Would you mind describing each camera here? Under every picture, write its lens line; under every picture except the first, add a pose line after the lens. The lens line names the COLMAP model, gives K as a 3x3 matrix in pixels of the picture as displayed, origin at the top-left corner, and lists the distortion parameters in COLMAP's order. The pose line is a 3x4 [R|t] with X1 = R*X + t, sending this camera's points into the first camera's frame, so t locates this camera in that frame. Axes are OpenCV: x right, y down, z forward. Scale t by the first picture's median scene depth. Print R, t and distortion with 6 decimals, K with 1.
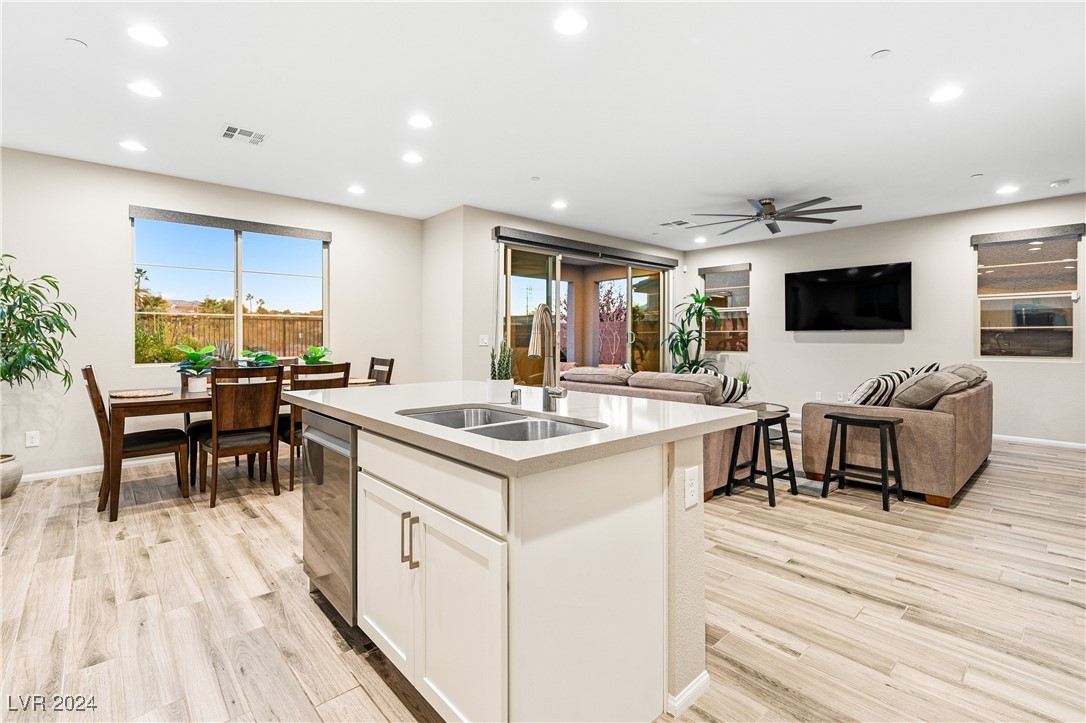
lens RADIAL K [[497.0, 0, 536.8], [0, 497.0, 337.8], [0, 0, 1]] dist [-0.001402, 0.000017]
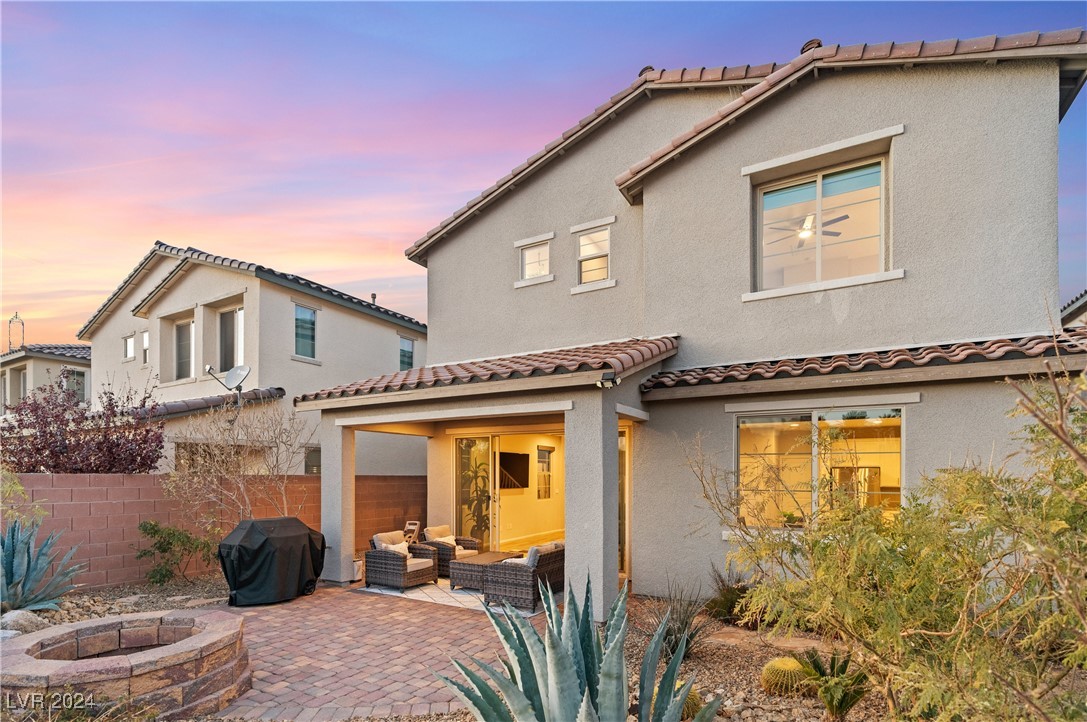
lens RADIAL K [[525.3, 0, 543.1], [0, 525.3, 478.3], [0, 0, 1]] dist [-0.001036, 0.000031]
pose [[-0.316015, -0.005648, 0.948737, -1.297163], [-0.002121, 0.999984, 0.005247, -0.067174], [-0.948752, -0.000354, -0.316022, 1.657603]]
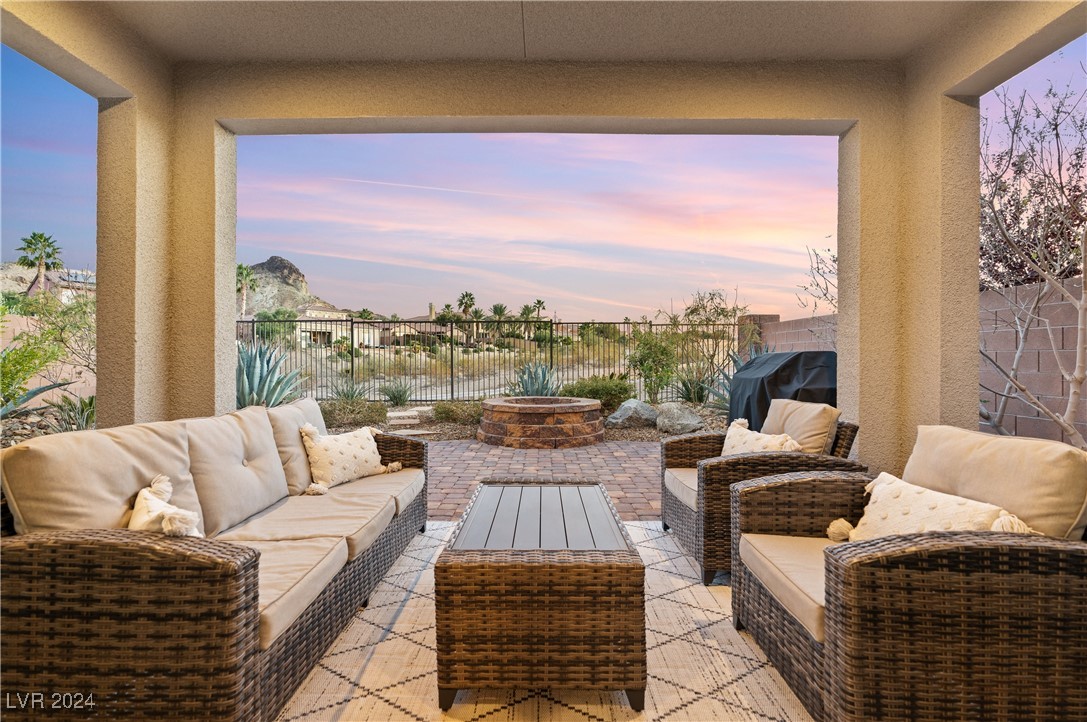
lens RADIAL K [[492.5, 0, 536.7], [0, 492.5, 356.2], [0, 0, 1]] dist [-0.004446, -0.000415]
pose [[0.745884, -0.001057, -0.666076, 0.213972], [0.000122, 0.999999, -0.001450, 0.039424], [0.666076, 0.001001, 0.745883, 1.130559]]
